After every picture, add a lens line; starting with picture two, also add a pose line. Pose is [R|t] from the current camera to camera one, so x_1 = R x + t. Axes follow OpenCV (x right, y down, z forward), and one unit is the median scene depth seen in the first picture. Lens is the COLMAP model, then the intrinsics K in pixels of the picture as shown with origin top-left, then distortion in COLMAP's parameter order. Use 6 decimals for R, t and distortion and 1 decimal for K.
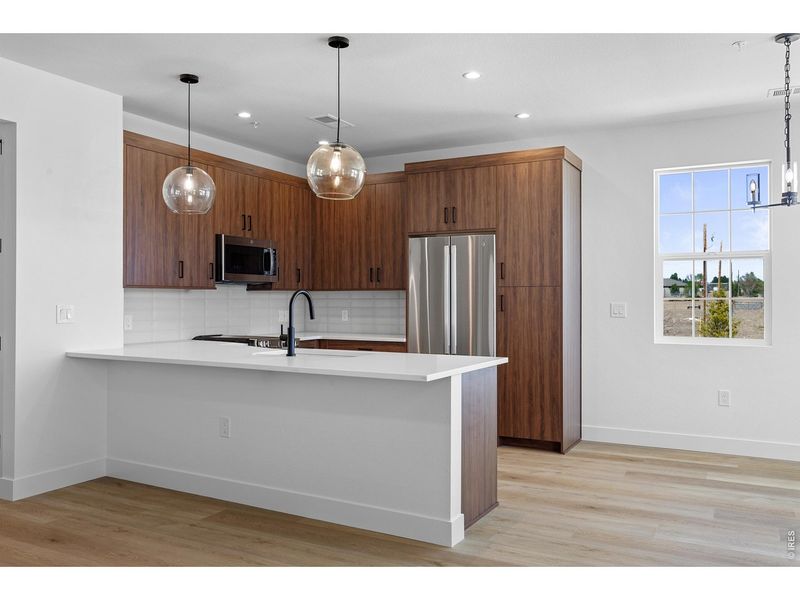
lens RADIAL K [[659.2, 0, 400.6], [0, 659.2, 296.1], [0, 0, 1]] dist [0.002325, 0.007506]
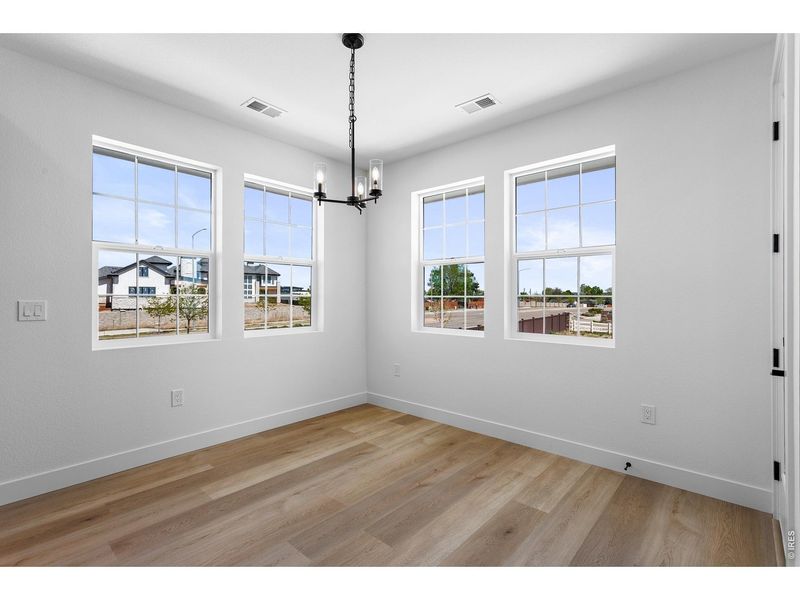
lens RADIAL K [[380.2, 0, 401.2], [0, 380.2, 294.7], [0, 0, 1]] dist [-0.001259, 0.003096]
pose [[0.231454, 0.005617, 0.972830, 0.024301], [-0.007247, 0.999966, -0.004050, 0.003308], [-0.972819, -0.006113, 0.231487, 0.596417]]
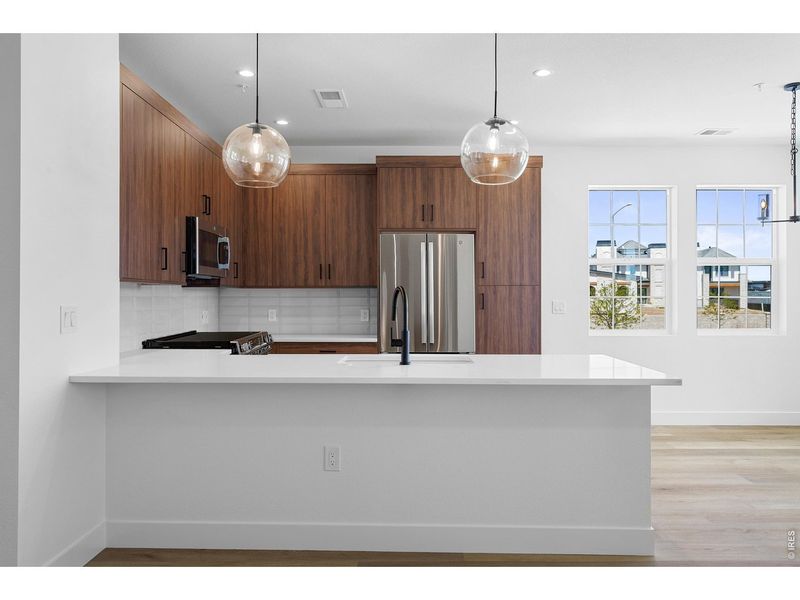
lens RADIAL K [[583.6, 0, 397.0], [0, 583.6, 294.3], [0, 0, 1]] dist [-0.000540, 0.007498]
pose [[0.882572, 0.002866, 0.470169, -0.444805], [-0.002524, 0.999996, -0.001358, 0.001762], [-0.470171, 0.000012, 0.882575, 0.288639]]
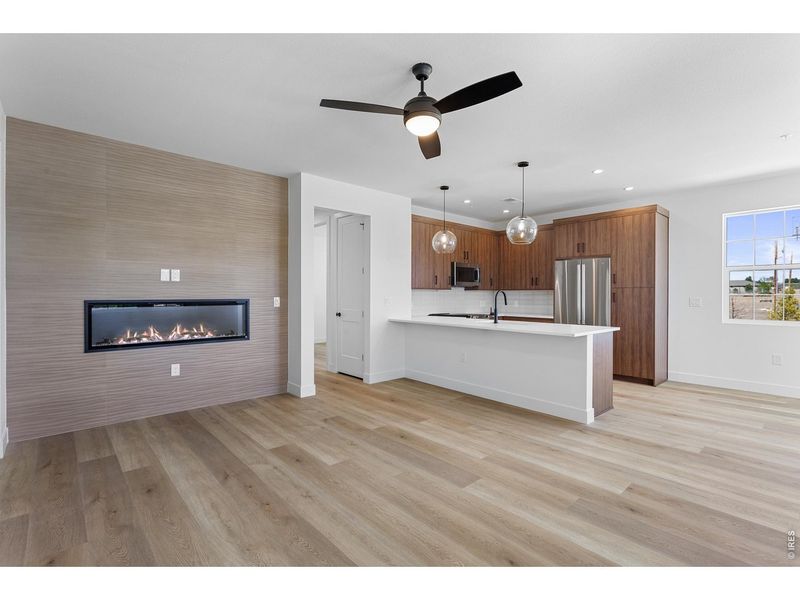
lens RADIAL K [[380.2, 0, 399.5], [0, 380.2, 296.2], [0, 0, 1]] dist [-0.001259, 0.003096]
pose [[0.939849, 0.003418, -0.341574, -0.040394], [-0.000414, 0.999961, 0.008867, -0.001021], [0.341591, -0.008193, 0.939813, -0.151621]]
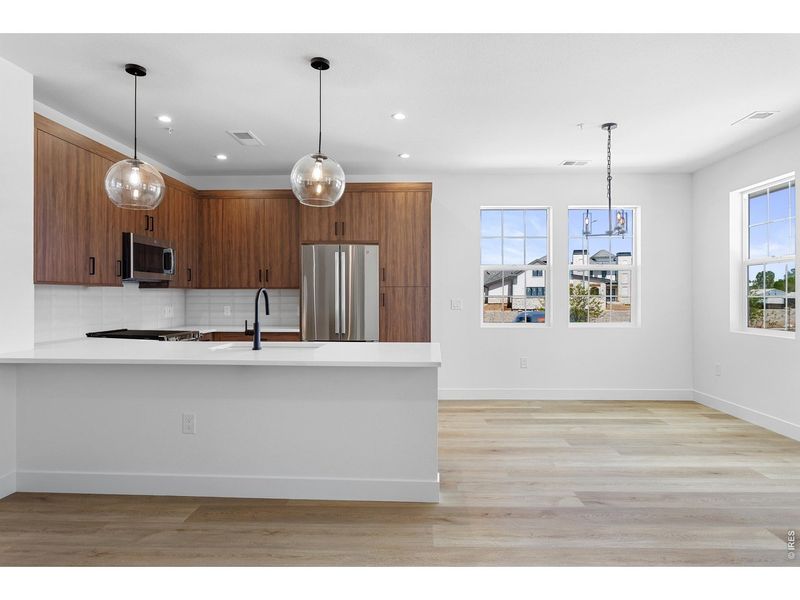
lens RADIAL K [[472.9, 0, 410.3], [0, 472.9, 294.9], [0, 0, 1]] dist [-0.014531, 0.009570]
pose [[0.891932, 0.002014, 0.452165, -0.244374], [-0.002643, 0.999996, 0.000759, 0.001030], [-0.452162, -0.001873, 0.891934, 0.174225]]
